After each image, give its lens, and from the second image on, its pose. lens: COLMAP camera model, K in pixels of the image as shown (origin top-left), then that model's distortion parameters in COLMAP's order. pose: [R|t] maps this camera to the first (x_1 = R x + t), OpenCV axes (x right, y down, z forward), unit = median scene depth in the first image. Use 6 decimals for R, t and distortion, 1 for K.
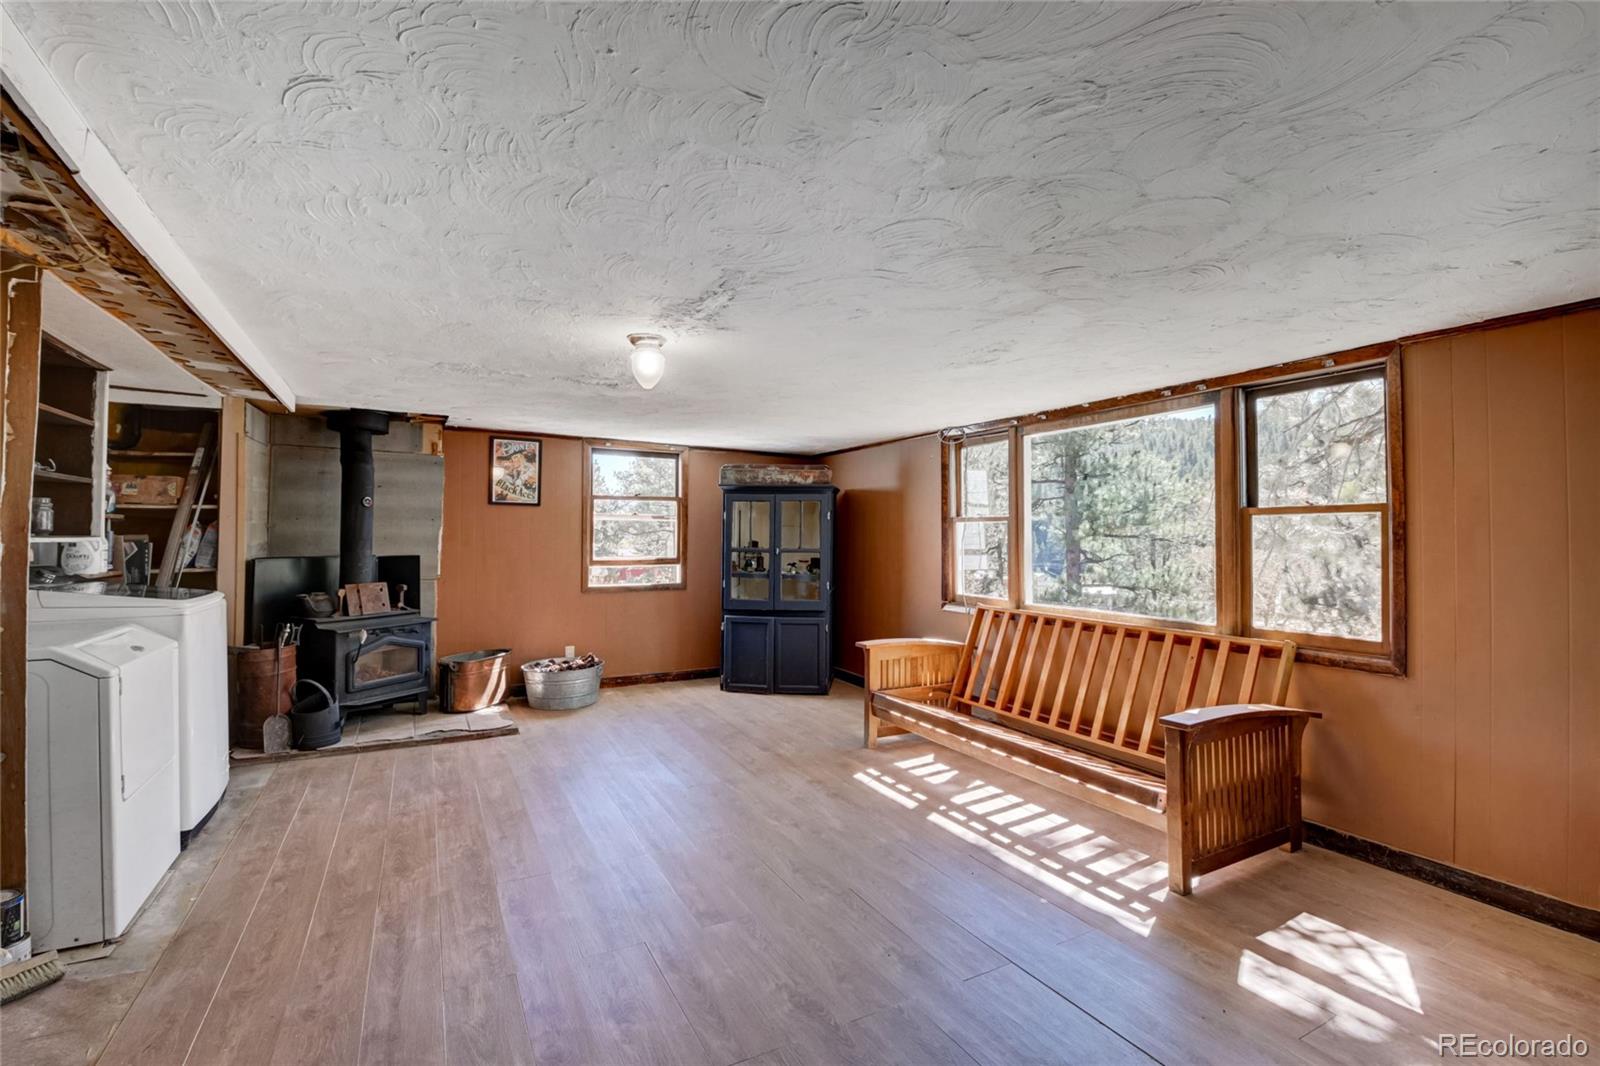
lens RADIAL K [[716.7, 0, 800.0], [0, 716.7, 533.0], [0, 0, 1]] dist [-0.001237, -0.000237]
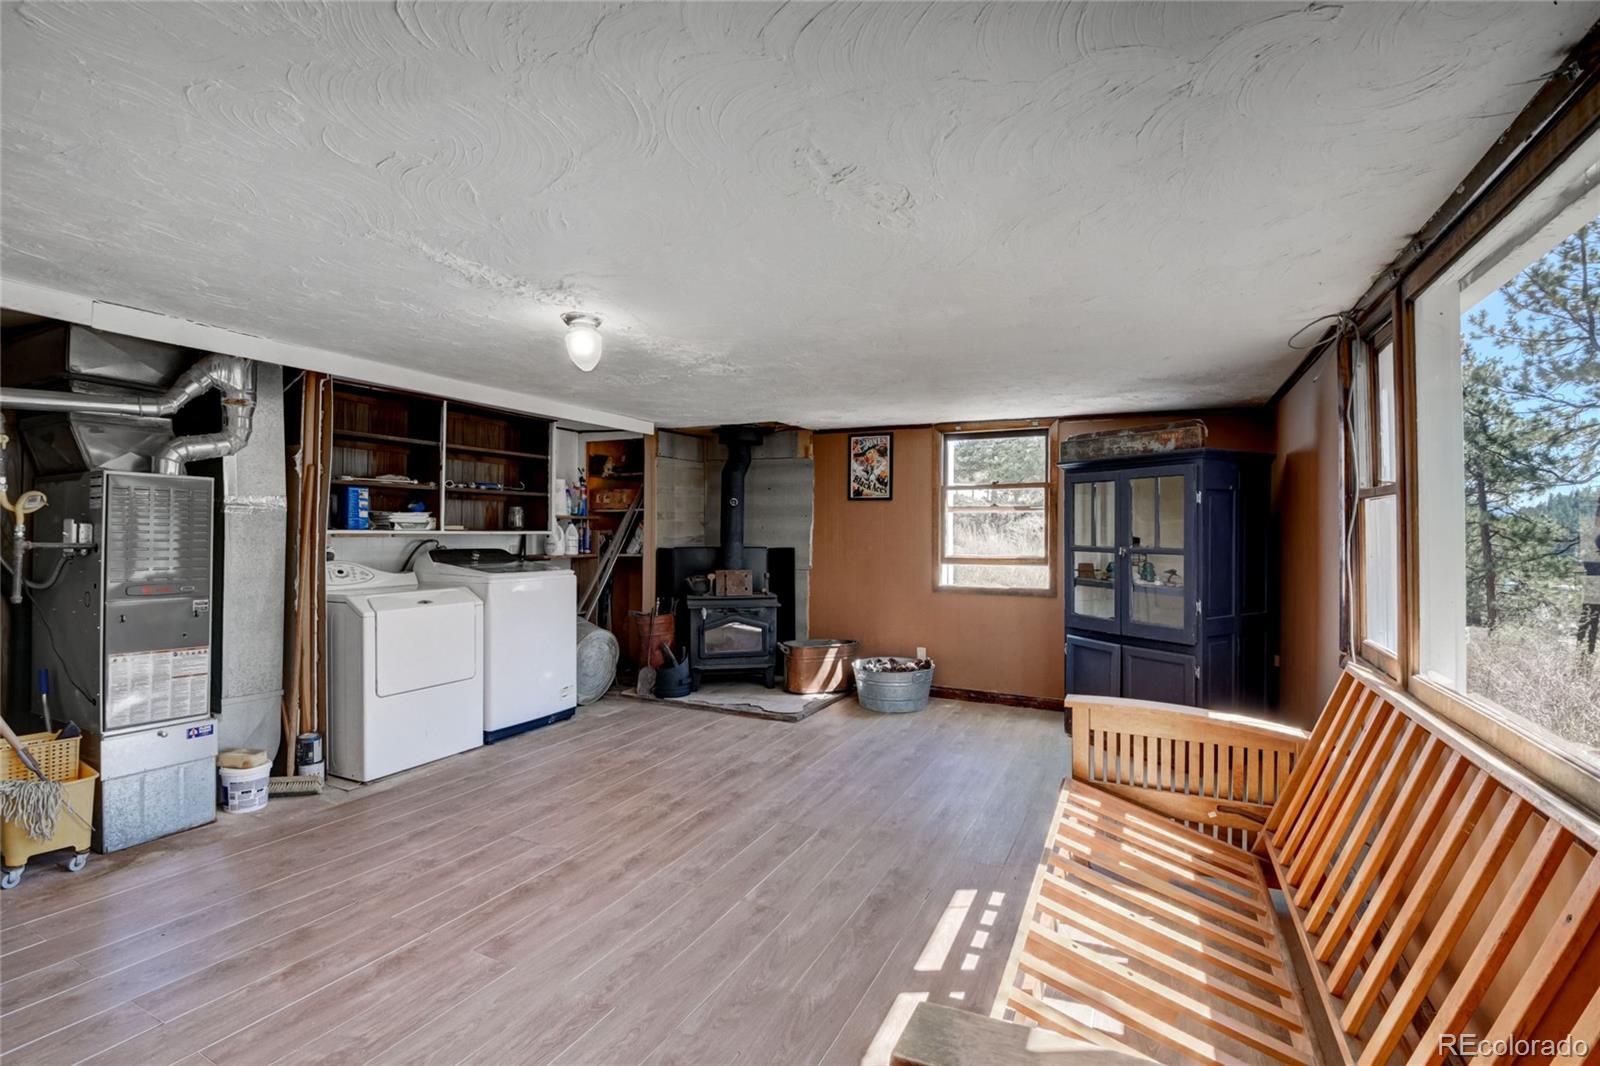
lens RADIAL K [[705.6, 0, 800.0], [0, 705.6, 533.0], [0, 0, 1]] dist [0.037115, -0.000119]
pose [[0.580187, -0.000979, -0.814483, 0.373976], [0.002146, 0.999998, 0.000327, 0.007063], [0.814480, -0.001938, 0.580188, 0.359566]]
